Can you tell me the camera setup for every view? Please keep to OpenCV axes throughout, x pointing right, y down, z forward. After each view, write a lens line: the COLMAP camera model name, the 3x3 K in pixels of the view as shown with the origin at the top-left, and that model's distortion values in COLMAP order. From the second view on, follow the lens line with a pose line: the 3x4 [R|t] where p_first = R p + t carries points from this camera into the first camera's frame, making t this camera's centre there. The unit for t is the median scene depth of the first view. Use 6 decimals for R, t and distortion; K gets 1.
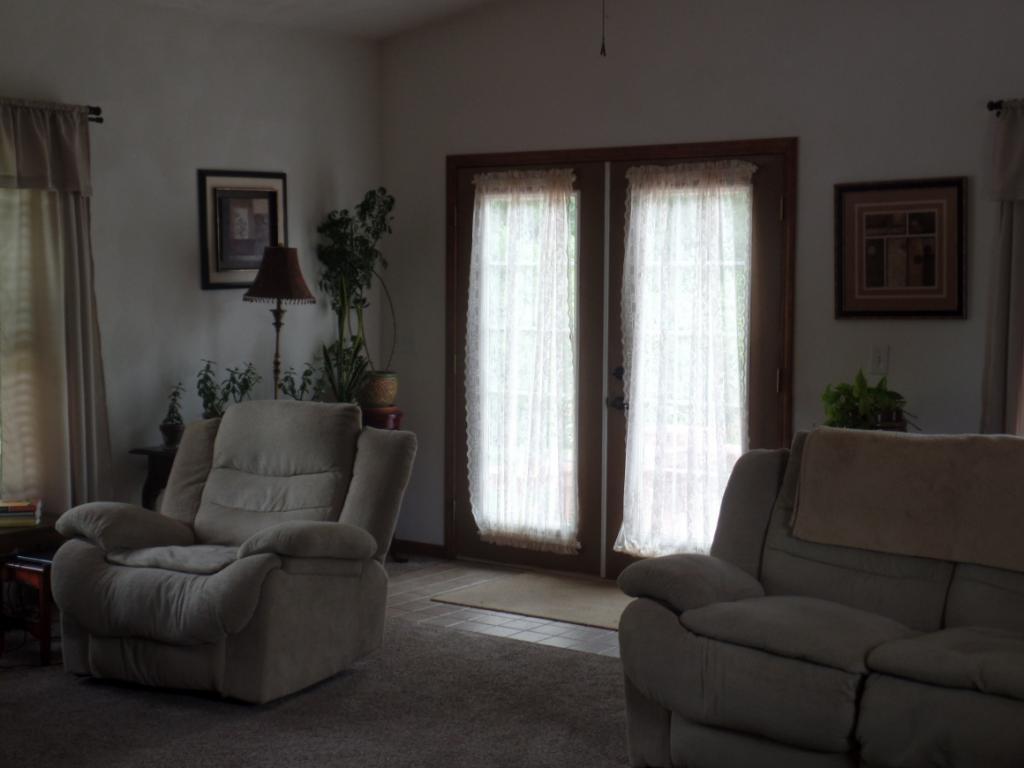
lens RADIAL K [[1528.4, 0, 511.9], [0, 1528.4, 386.3], [0, 0, 1]] dist [0.035412, 0.000000]
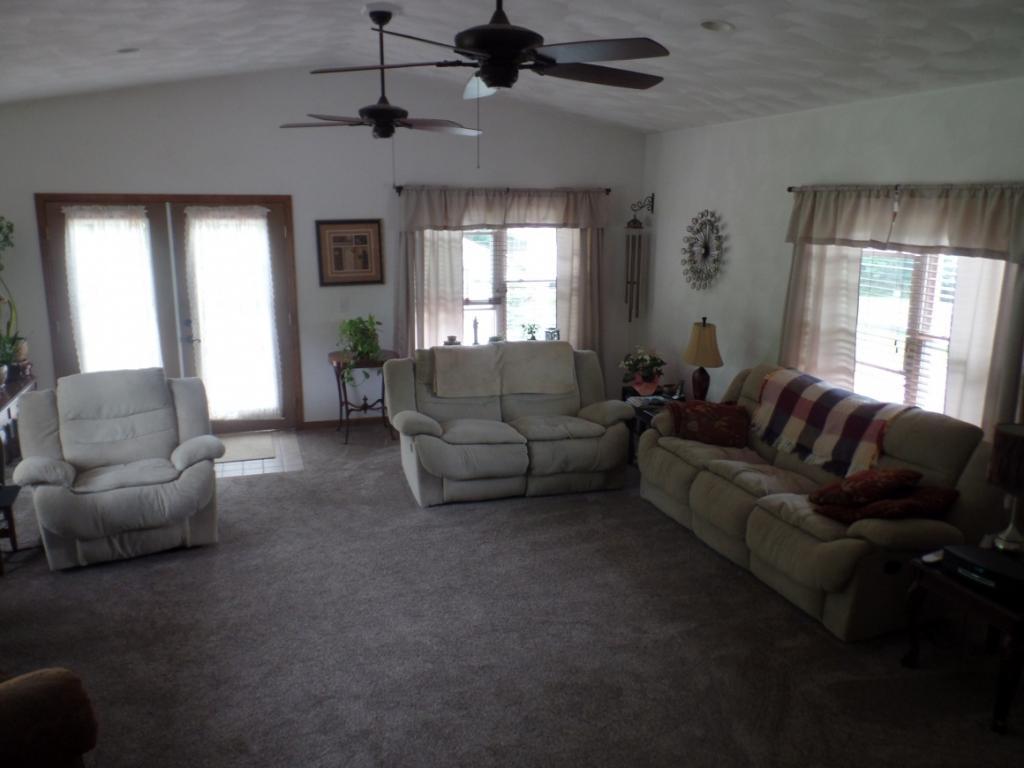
lens RADIAL K [[851.3, 0, 512.1], [0, 851.3, 384.3], [0, 0, 1]] dist [-0.002910, -0.001679]
pose [[0.573552, -0.176691, 0.799886, -0.595467], [0.055289, 0.982584, 0.177403, -0.107052], [-0.817301, -0.057525, 0.573332, 0.132893]]
